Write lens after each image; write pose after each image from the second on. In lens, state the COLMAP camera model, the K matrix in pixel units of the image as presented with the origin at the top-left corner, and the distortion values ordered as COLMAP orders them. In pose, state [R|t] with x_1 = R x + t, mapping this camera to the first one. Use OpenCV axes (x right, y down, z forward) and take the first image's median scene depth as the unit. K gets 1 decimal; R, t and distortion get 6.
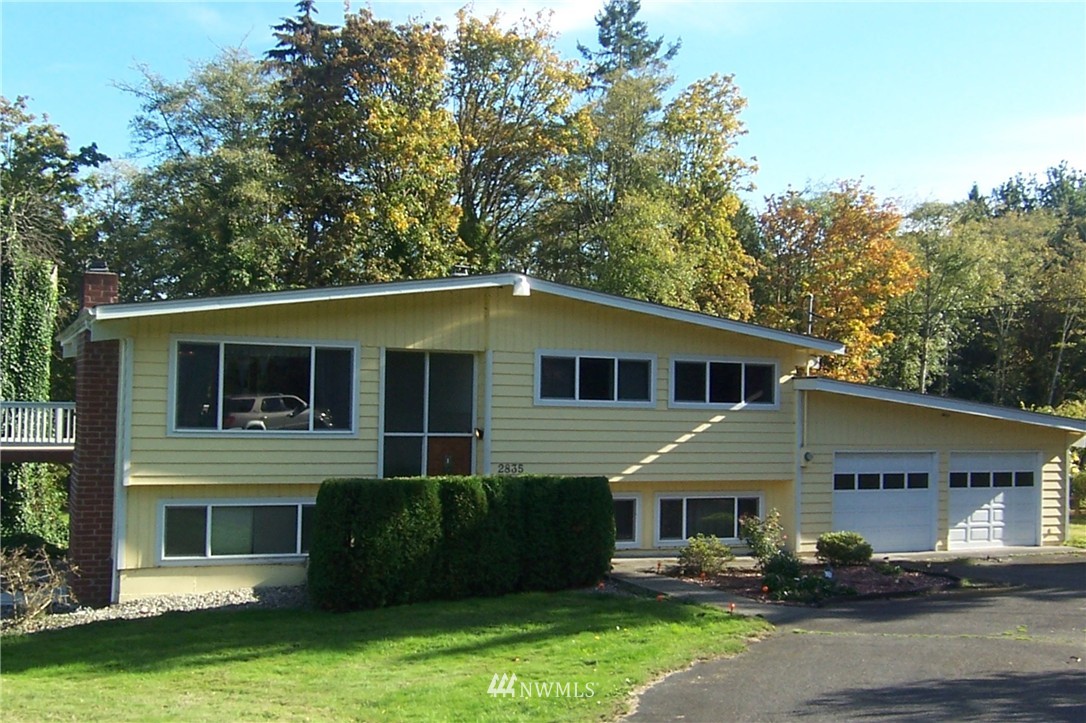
lens RADIAL K [[1215.4, 0, 543.0], [0, 1215.4, 361.5], [0, 0, 1]] dist [0.001824, 0.007790]
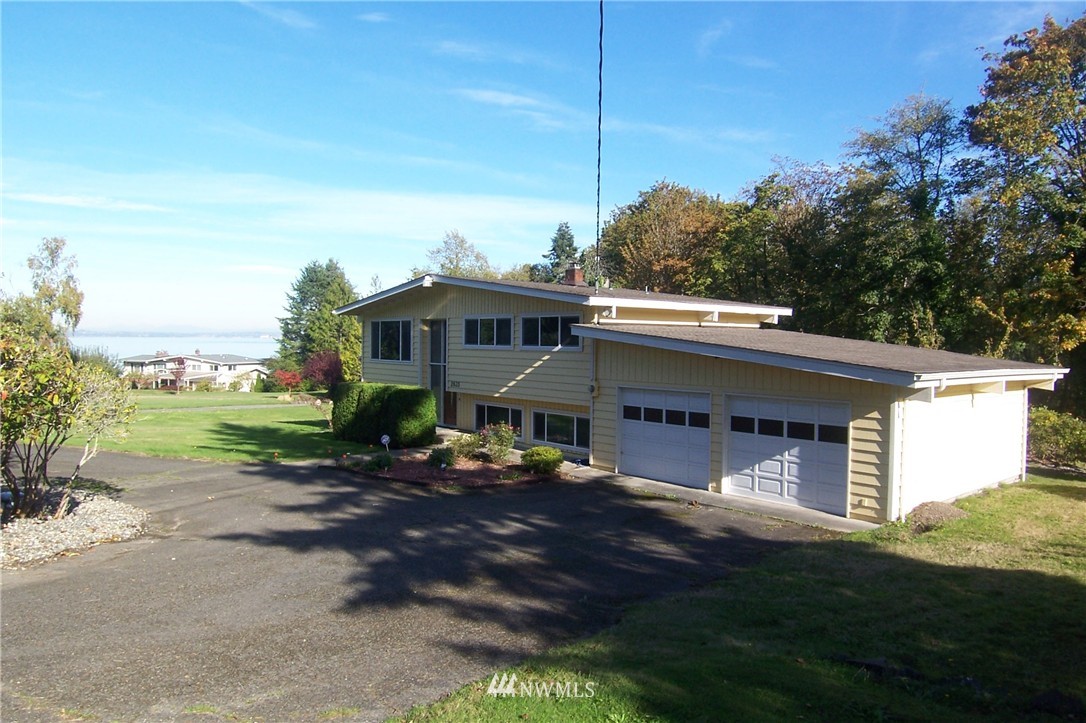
lens RADIAL K [[724.5, 0, 543.0], [0, 724.5, 361.5], [0, 0, 1]] dist [-0.000423, -0.000324]
pose [[0.273593, 0.012843, -0.961760, 0.864394], [0.034314, 0.999144, 0.023104, 0.029845], [0.961233, -0.039323, 0.272918, 0.708987]]
